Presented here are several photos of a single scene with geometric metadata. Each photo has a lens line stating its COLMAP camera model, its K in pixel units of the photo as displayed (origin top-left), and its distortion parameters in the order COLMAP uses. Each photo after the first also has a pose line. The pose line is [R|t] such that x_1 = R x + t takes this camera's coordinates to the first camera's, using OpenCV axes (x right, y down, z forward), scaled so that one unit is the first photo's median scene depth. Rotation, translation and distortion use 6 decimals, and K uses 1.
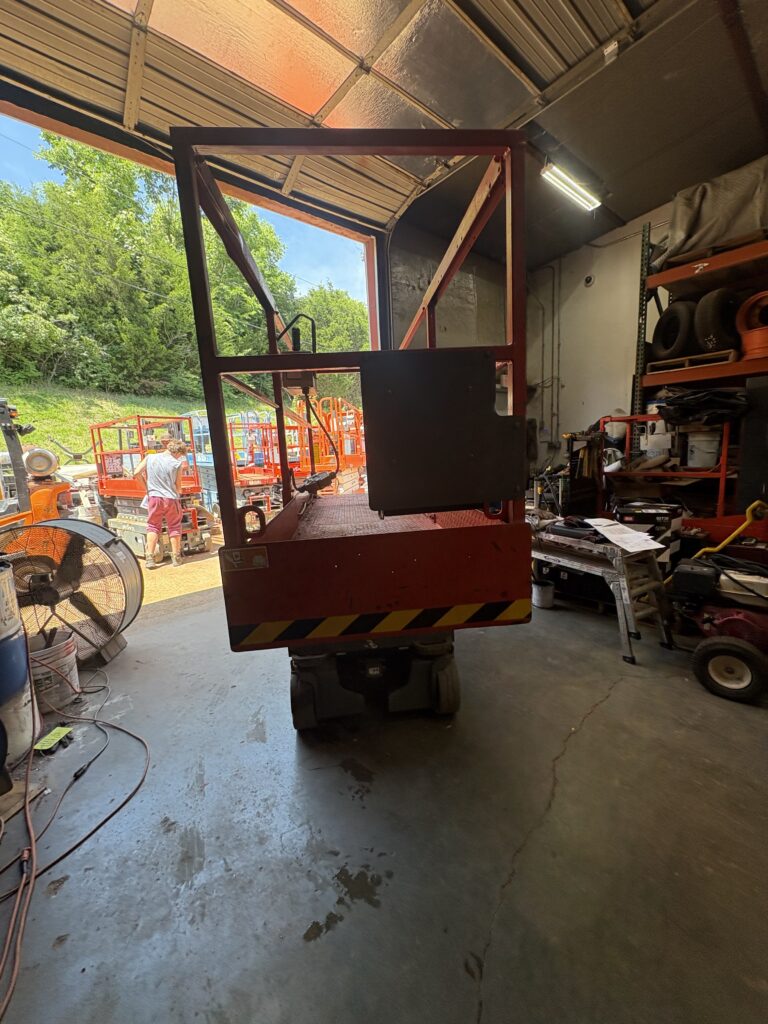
lens RADIAL K [[408.0, 0, 383.3], [0, 408.0, 513.5], [0, 0, 1]] dist [0.000192, 0.000125]
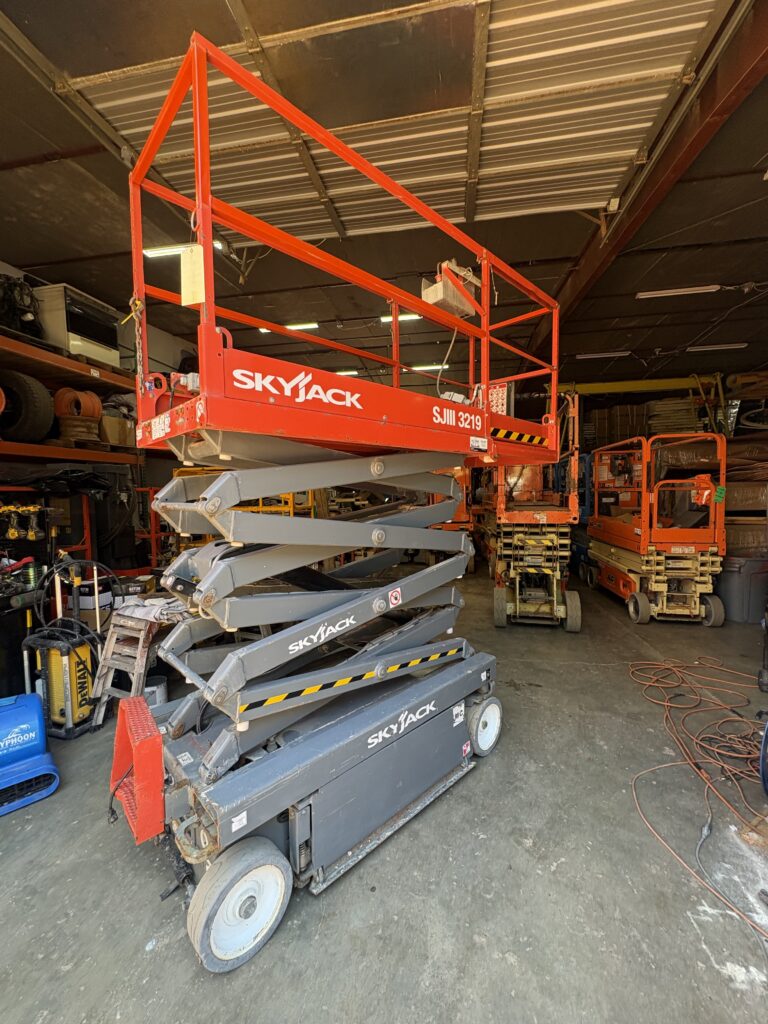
lens RADIAL K [[408.0, 0, 382.3], [0, 408.0, 512.0], [0, 0, 1]] dist [0.000192, 0.000125]
pose [[-0.632398, 0.023916, 0.774274, -0.441139], [0.169549, 0.979561, 0.108224, -0.140123], [-0.755861, 0.199718, -0.623528, 0.879648]]
